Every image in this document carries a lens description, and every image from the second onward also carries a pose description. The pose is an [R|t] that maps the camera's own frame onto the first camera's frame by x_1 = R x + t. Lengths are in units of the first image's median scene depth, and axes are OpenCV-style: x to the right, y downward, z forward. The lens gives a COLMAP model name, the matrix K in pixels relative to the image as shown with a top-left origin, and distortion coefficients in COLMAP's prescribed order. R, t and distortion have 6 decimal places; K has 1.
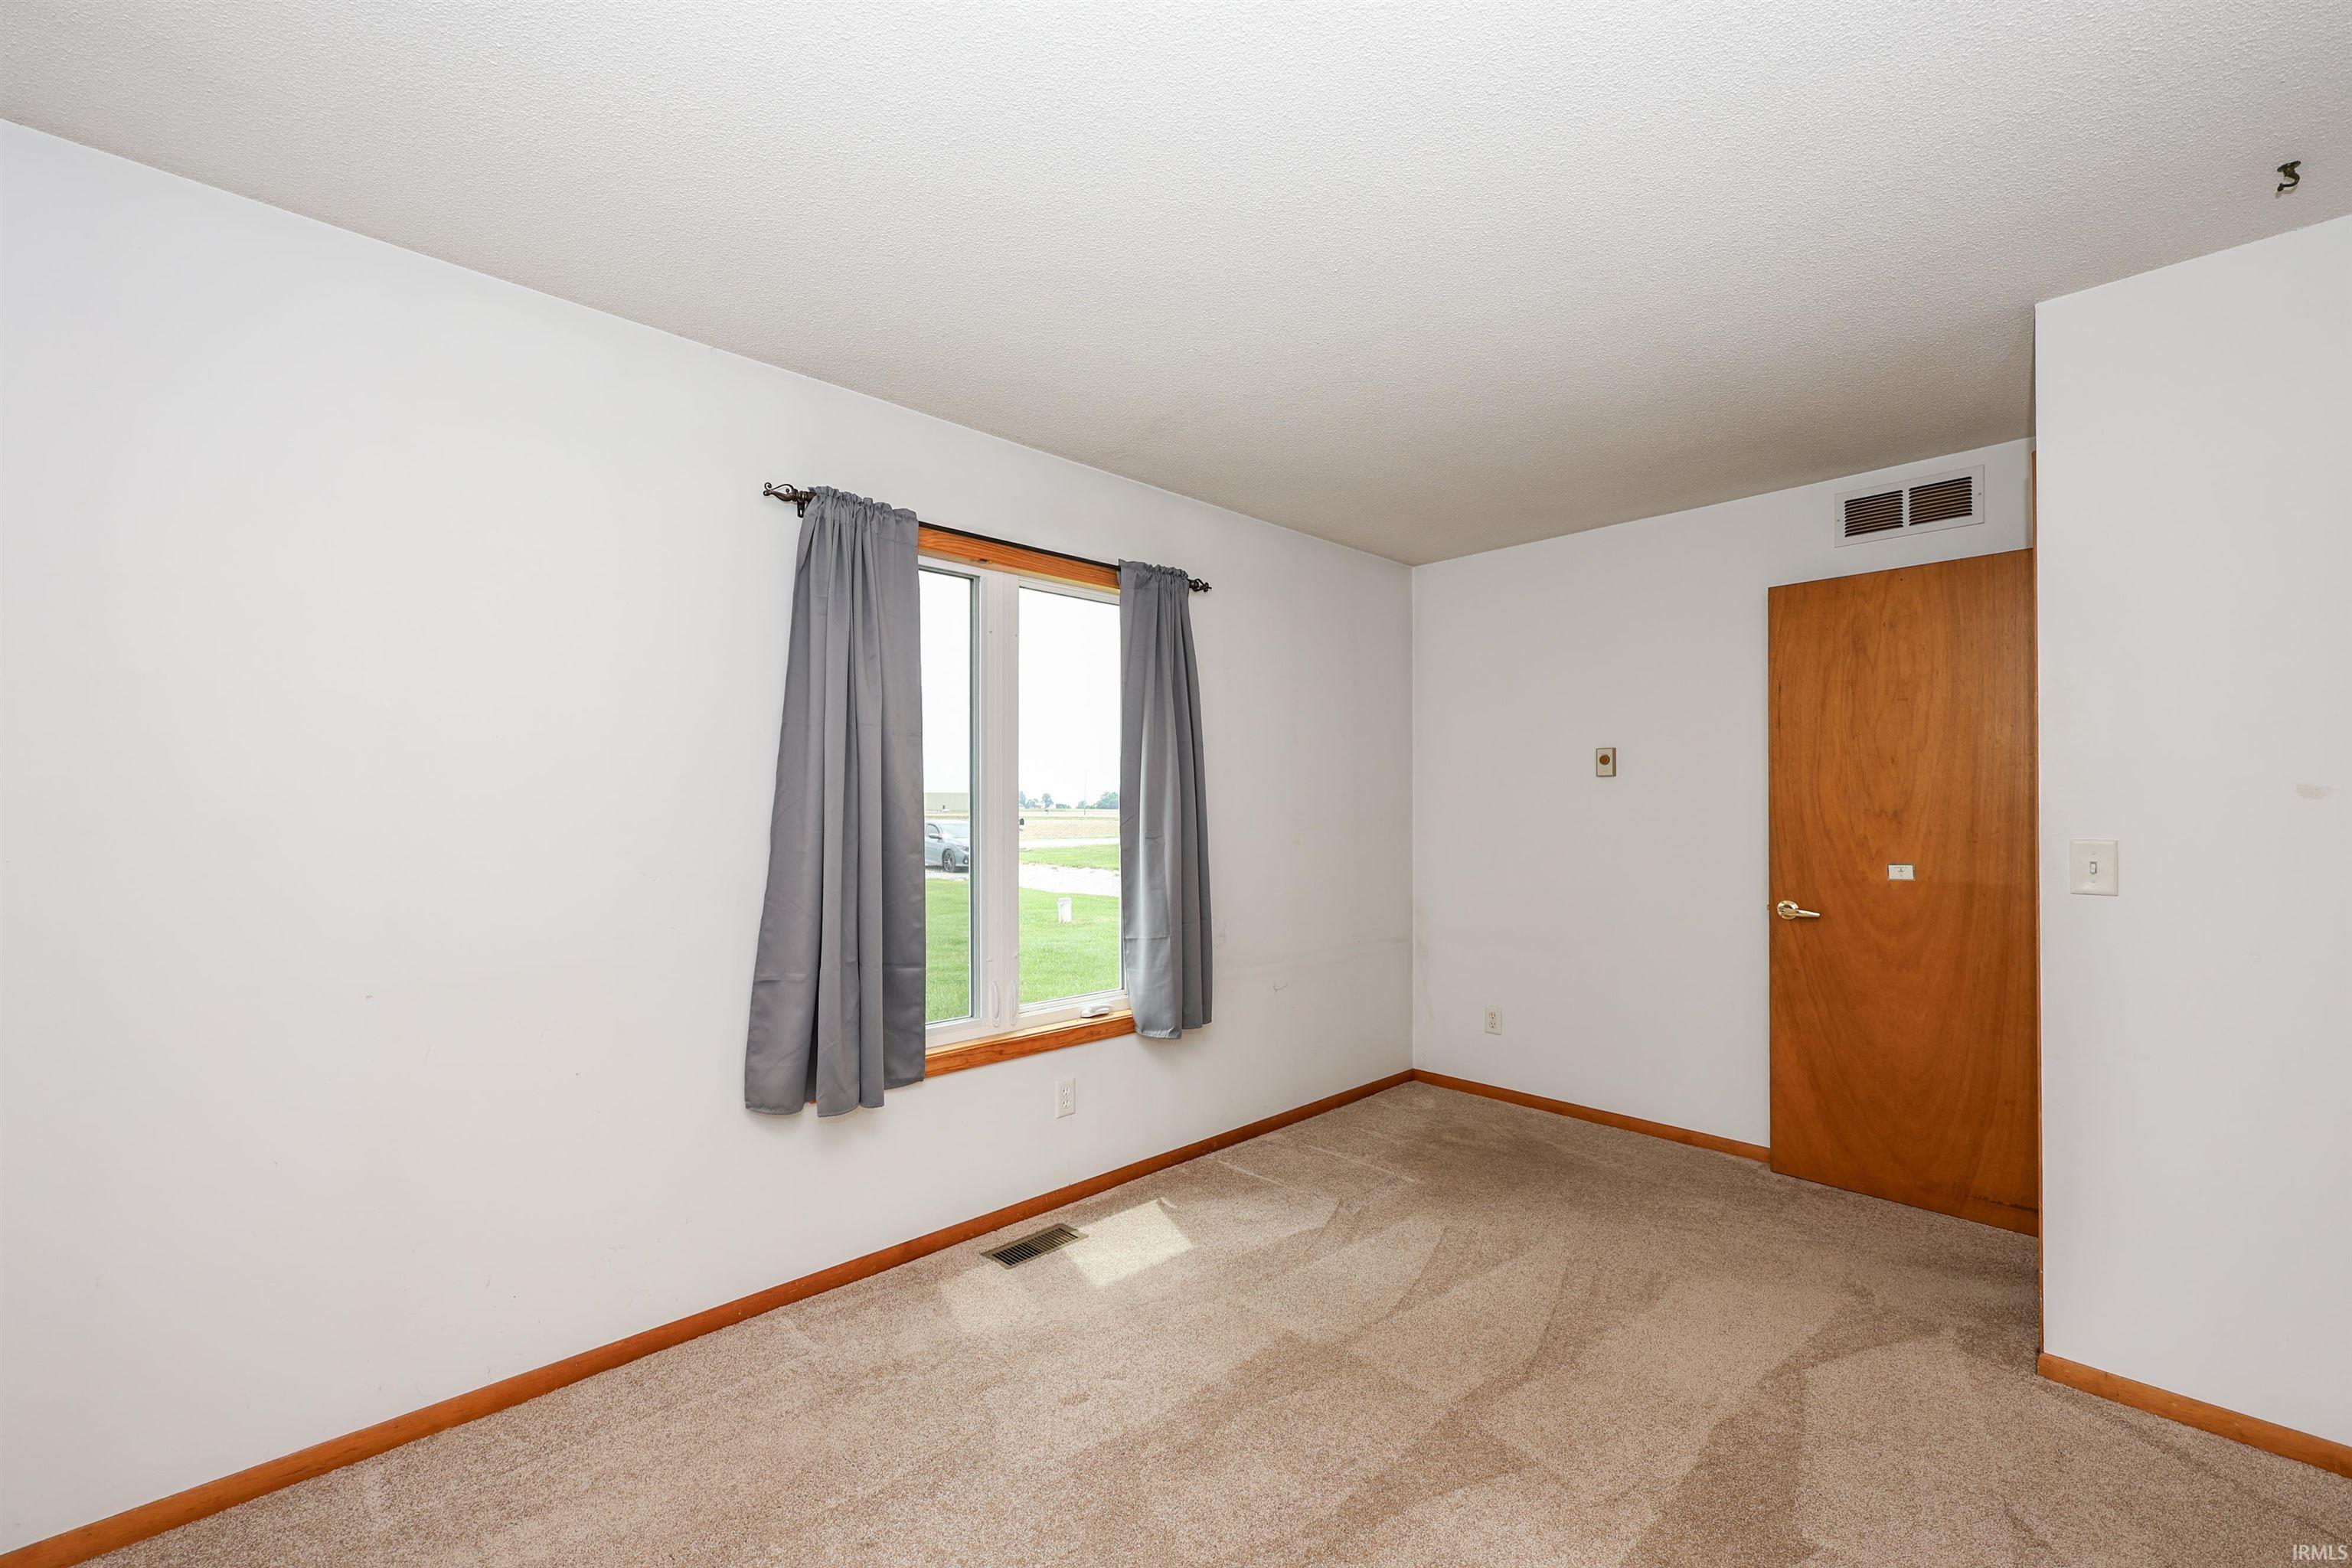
lens RADIAL K [[955.4, 0, 1208.3], [0, 955.4, 792.0], [0, 0, 1]] dist [0.001900, 0.000248]
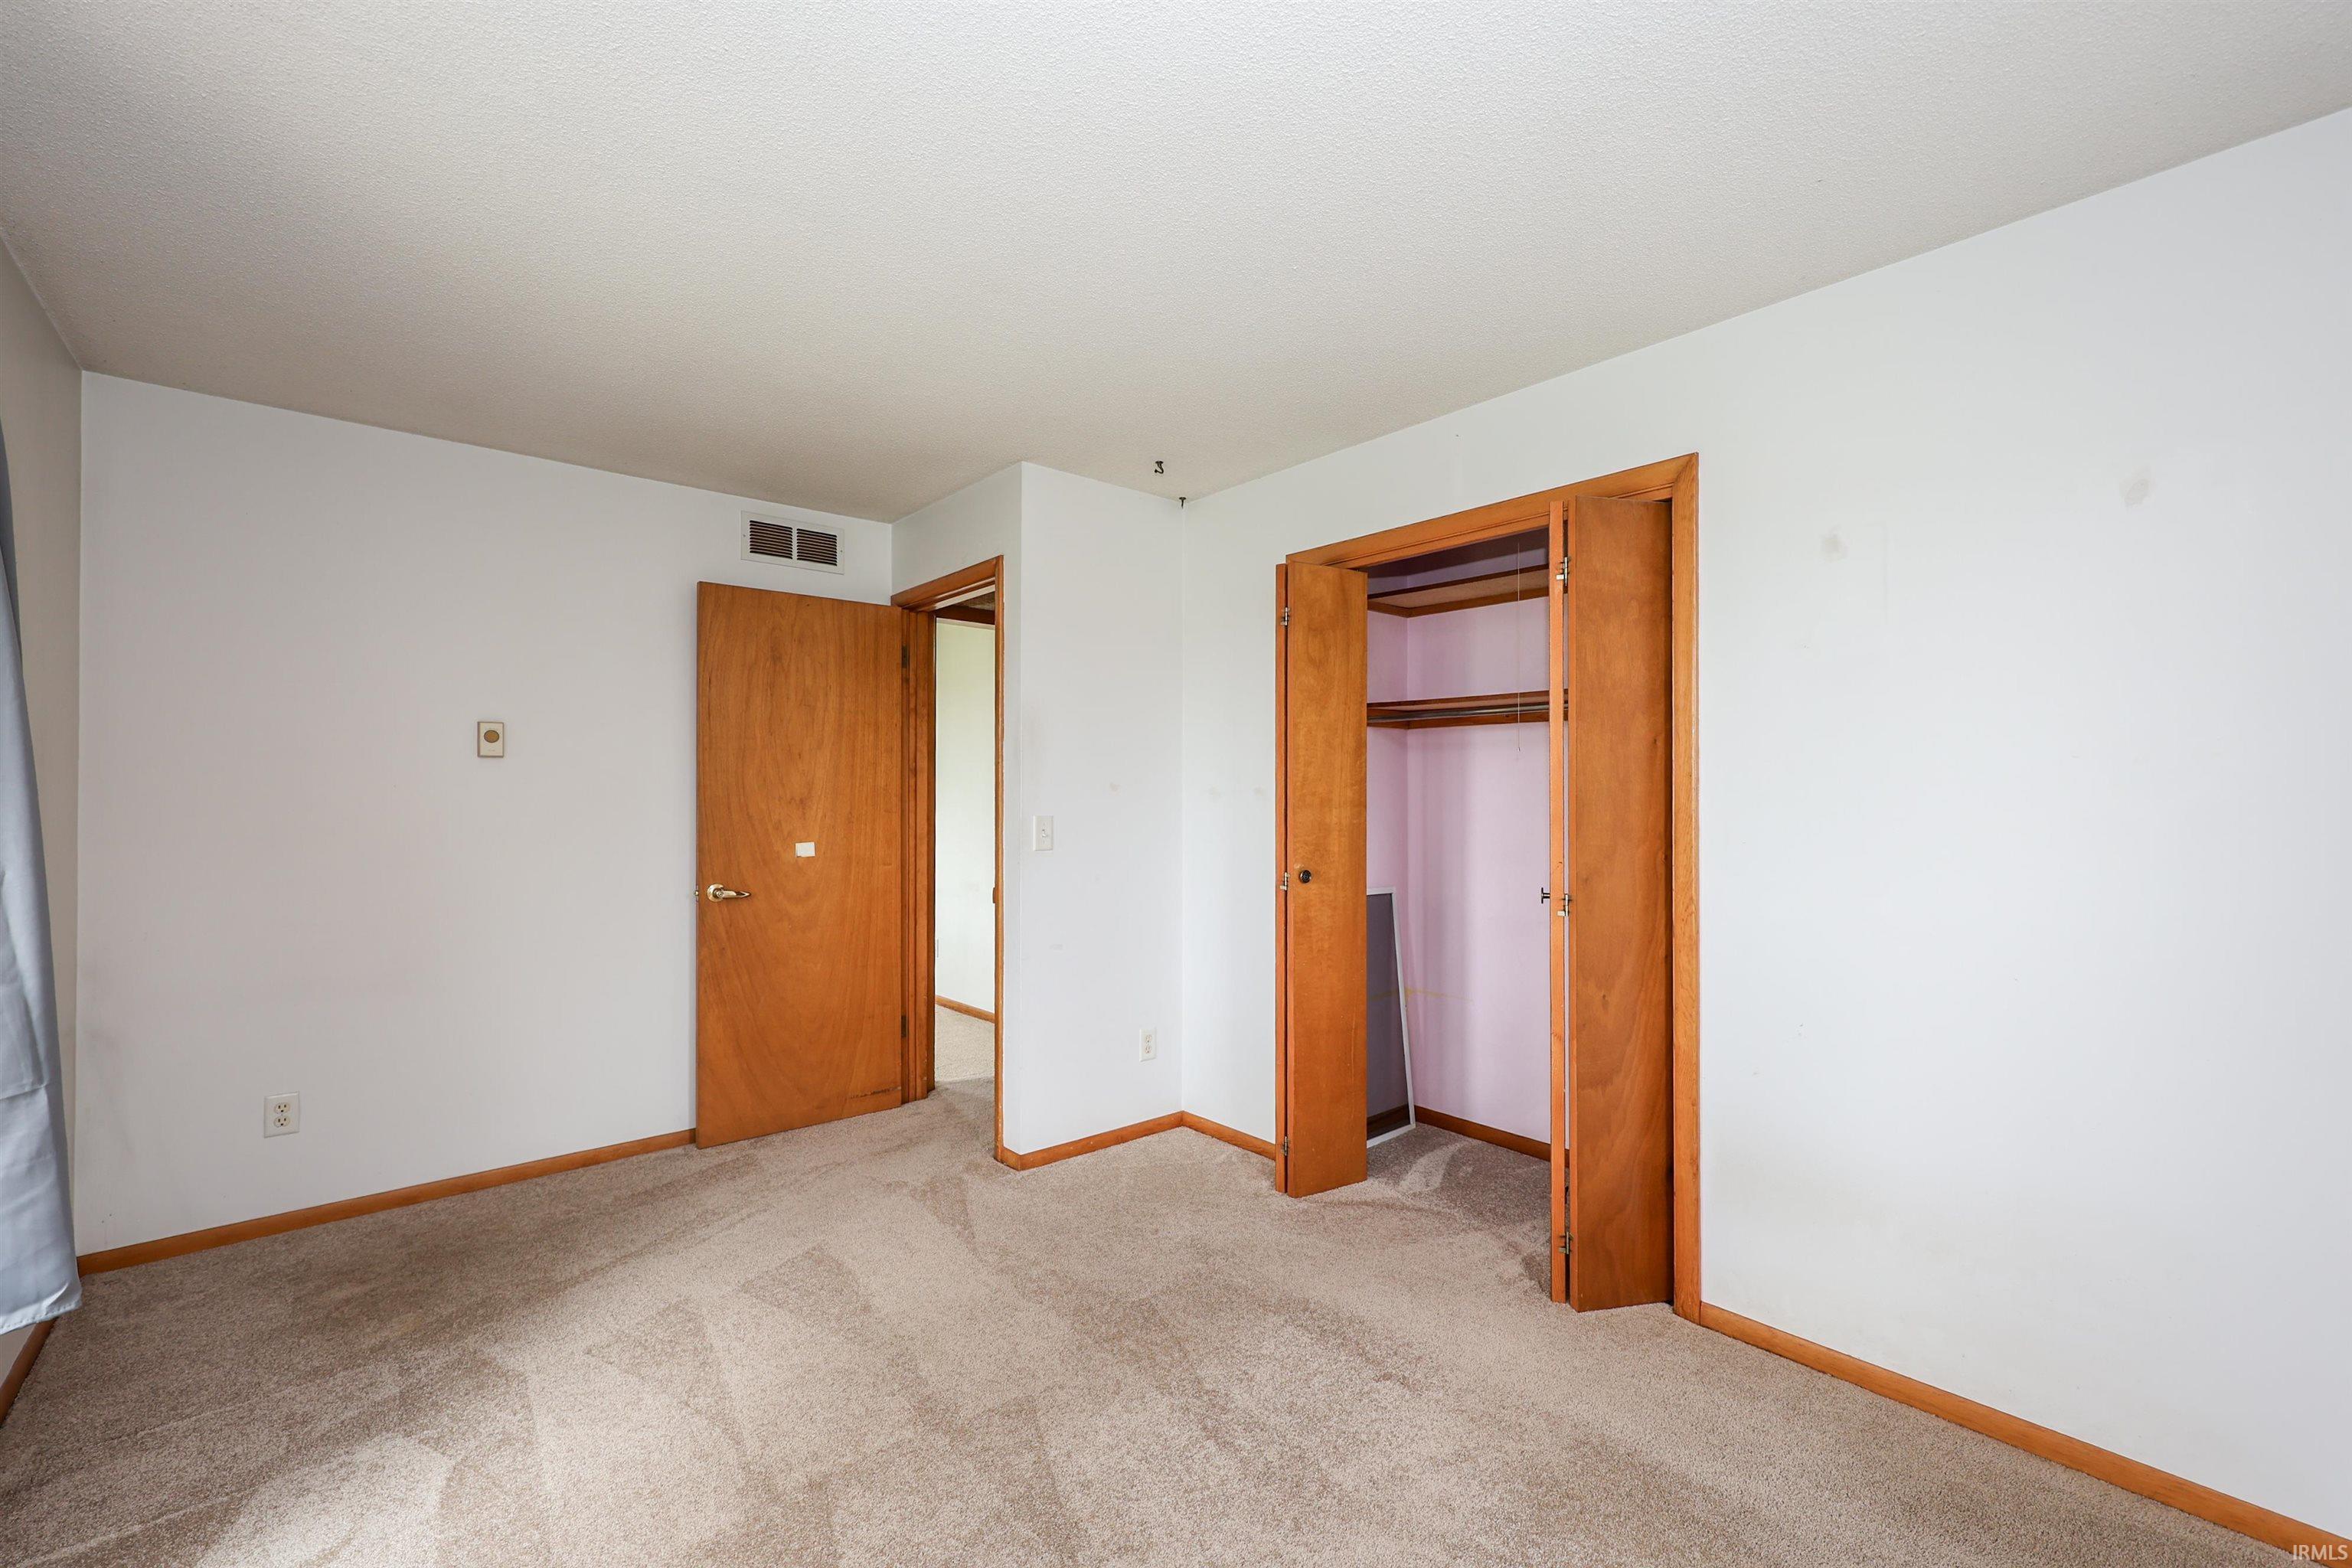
lens RADIAL K [[955.4, 0, 1174.2], [0, 955.4, 788.5], [0, 0, 1]] dist [0.001900, 0.000248]
pose [[0.079263, 0.010678, 0.996797, -0.418090], [-0.015512, 0.999835, -0.009477, 0.011318], [-0.996733, -0.014711, 0.079415, 0.434051]]
